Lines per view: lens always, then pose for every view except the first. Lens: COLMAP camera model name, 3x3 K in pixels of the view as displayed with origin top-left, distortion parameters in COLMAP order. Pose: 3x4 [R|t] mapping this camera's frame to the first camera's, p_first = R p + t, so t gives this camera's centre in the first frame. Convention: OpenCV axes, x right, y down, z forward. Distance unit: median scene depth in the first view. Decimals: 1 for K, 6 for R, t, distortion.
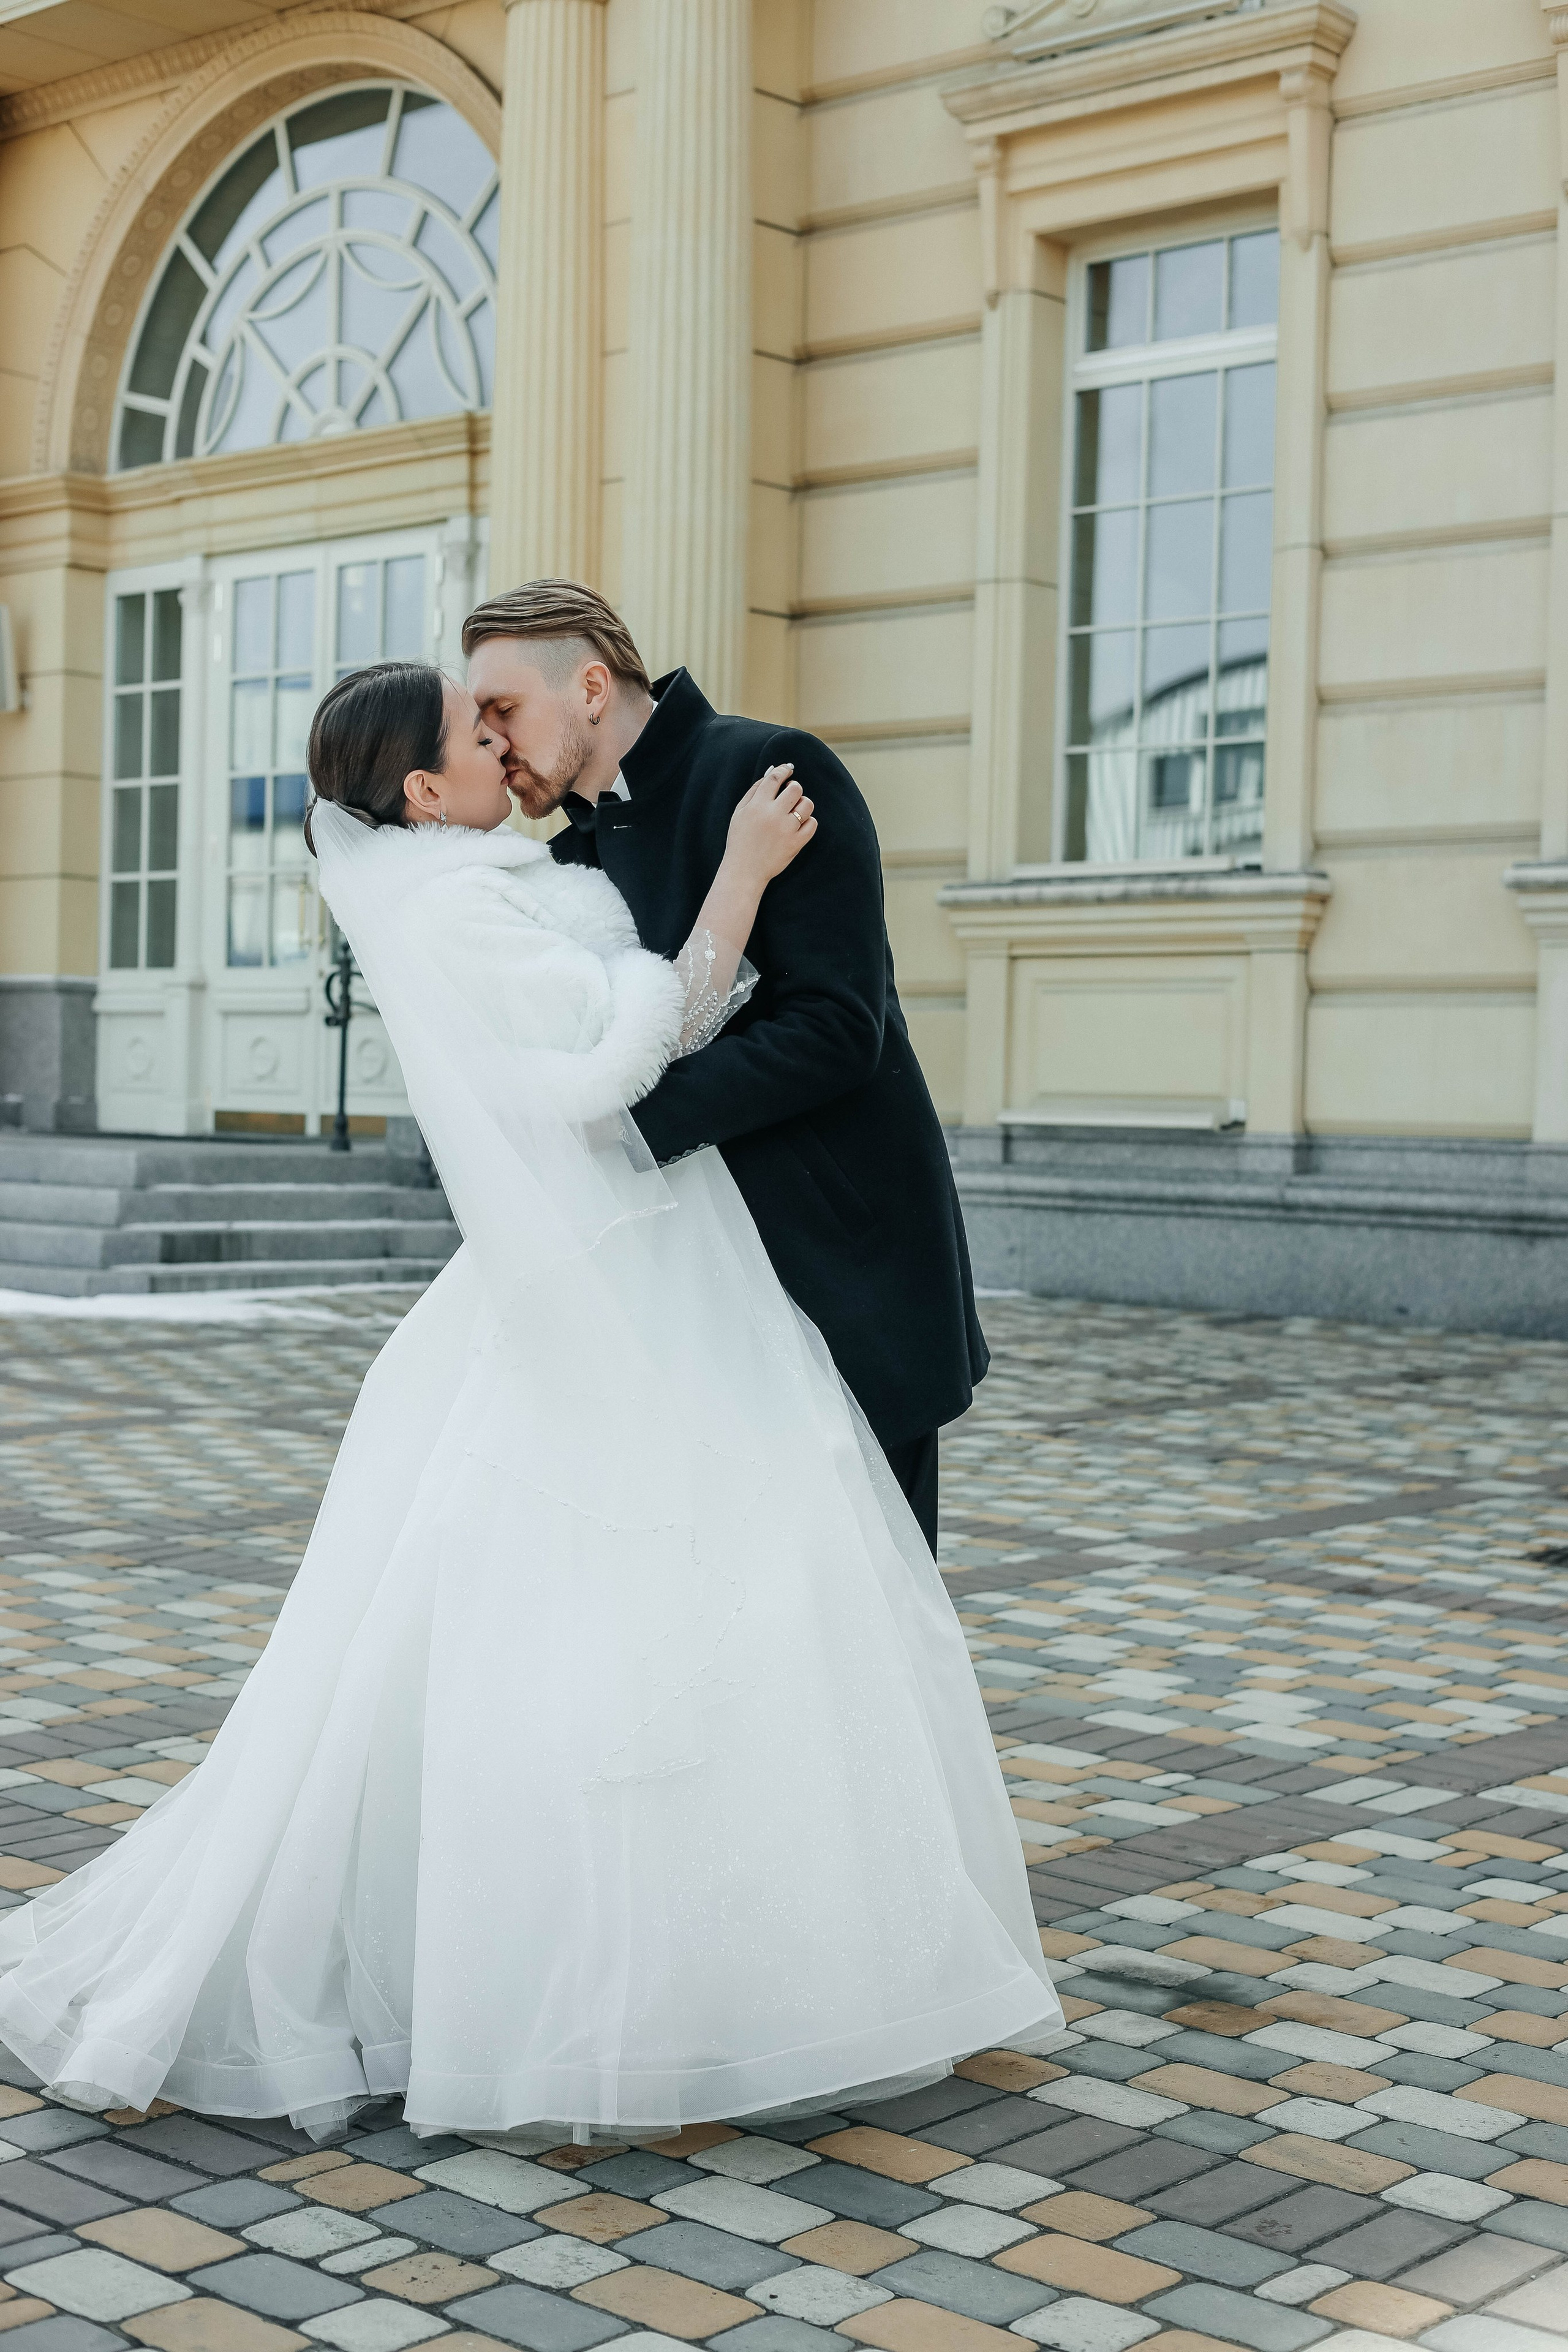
lens RADIAL K [[3281.0, 0, 783.2], [0, 3281.0, 1184.3], [0, 0, 1]] dist [0.070477, -0.294325]
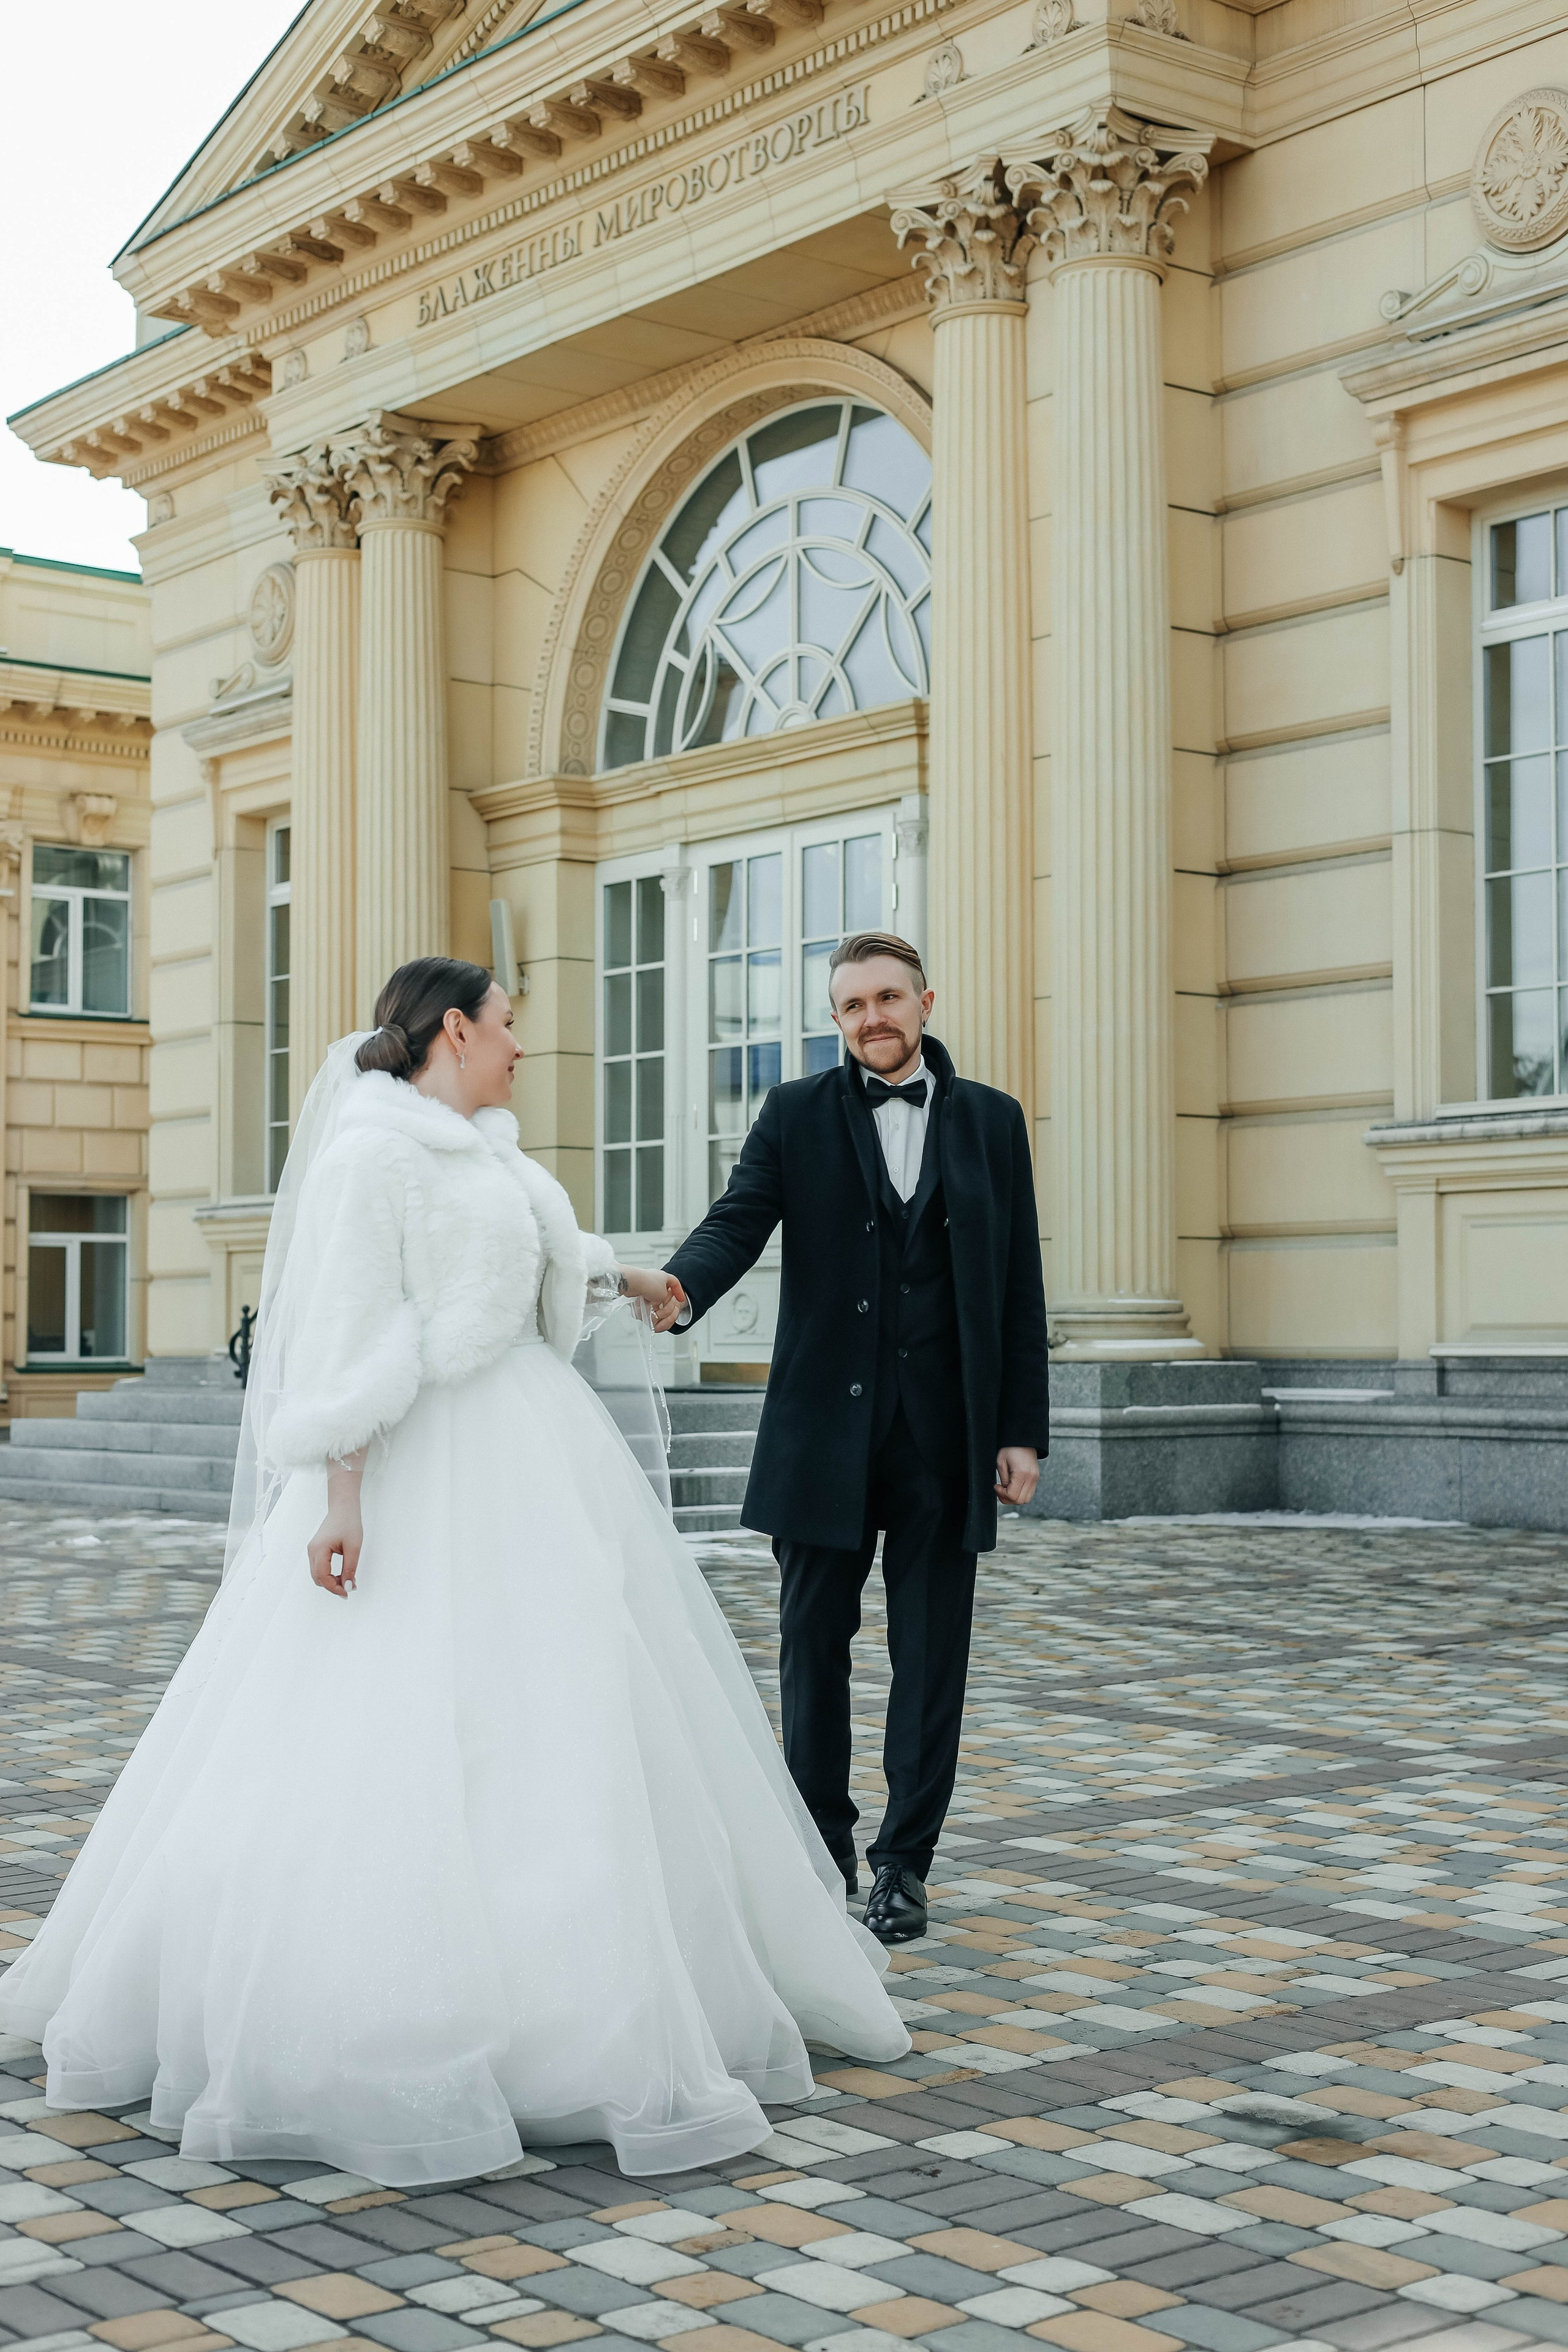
lens RADIAL K [[3268.7, 0, 786.7], [0, 3268.7, 1175.5], [0, 0, 1]] dist [0.076732, -0.292095]
pose [[0.985422, -0.035233, -0.166440, 0.037256], [0.022119, 0.996549, -0.079999, 0.002341], [0.168684, 0.075151, 0.982801, -0.036611]]
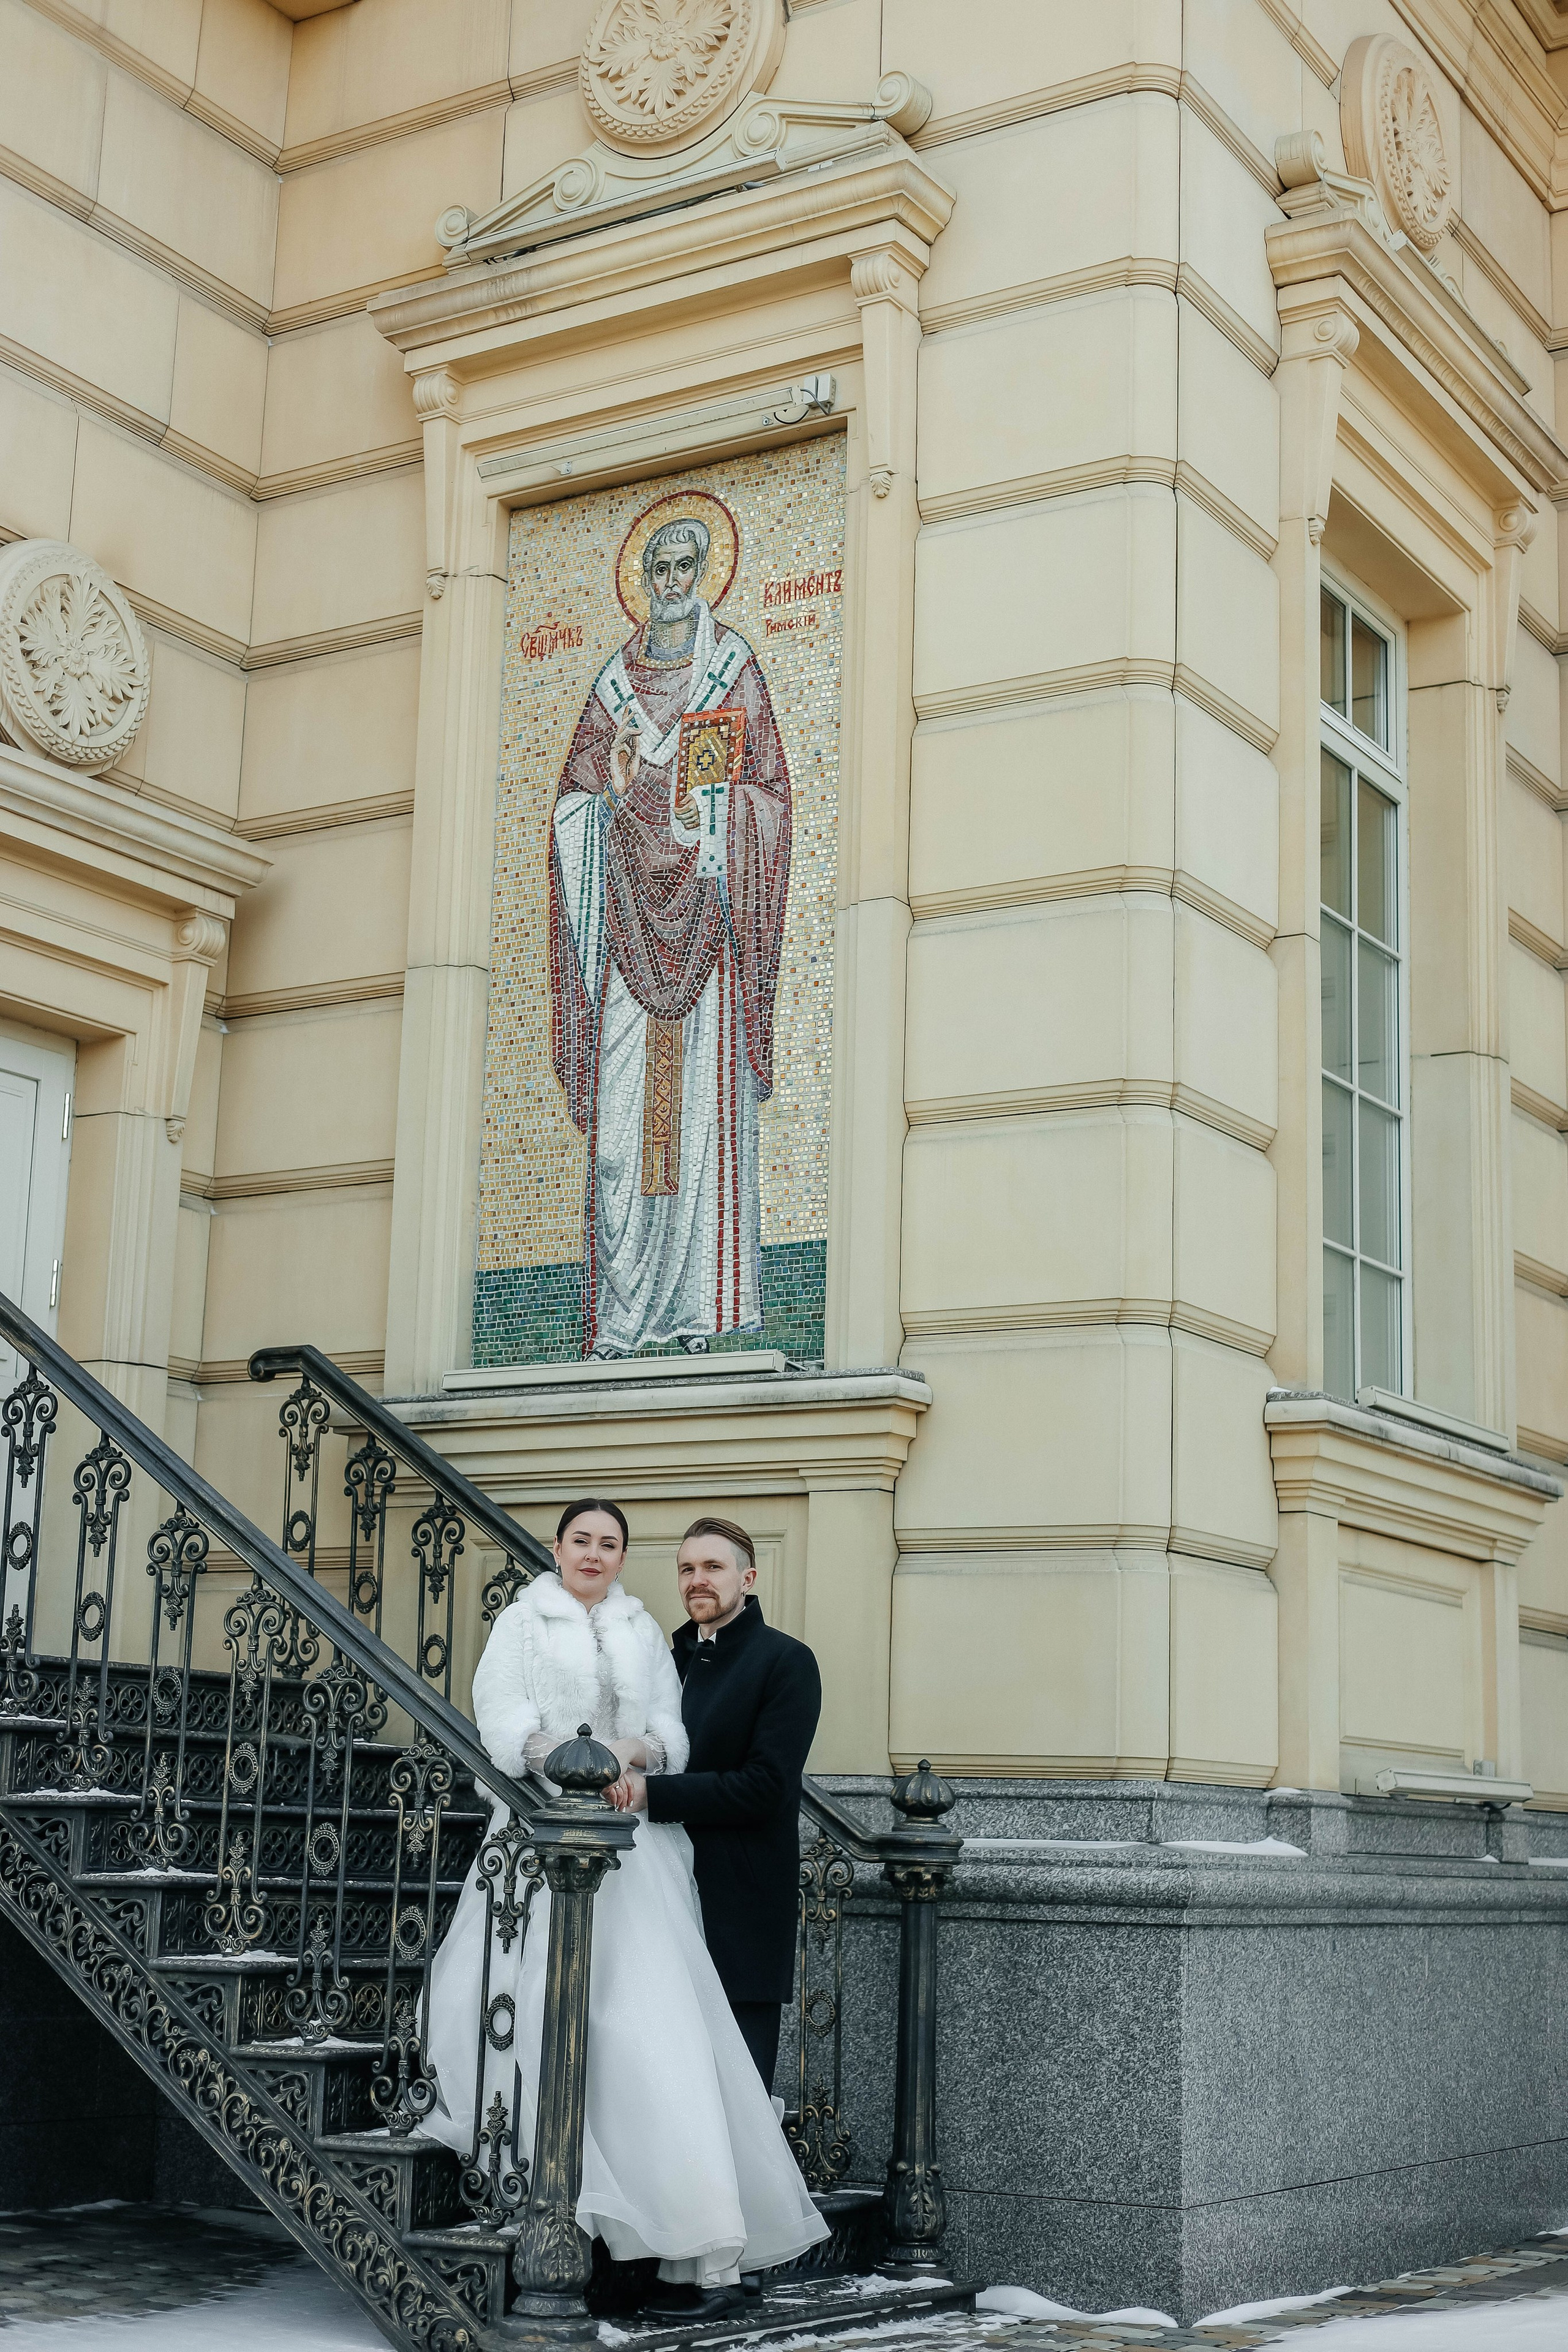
lens RADIAL K [[3290.0, 0, 783.5], [0, 3290.0, 1183.1], [0, 0, 1]] dist [0.061258, -0.250472]
pose [[0.985612, 0.039173, 0.164419, 0.023603], [-0.001649, 0.974955, -0.222396, 0.013817], [-0.169013, 0.218926, 0.960992, 0.315912]]
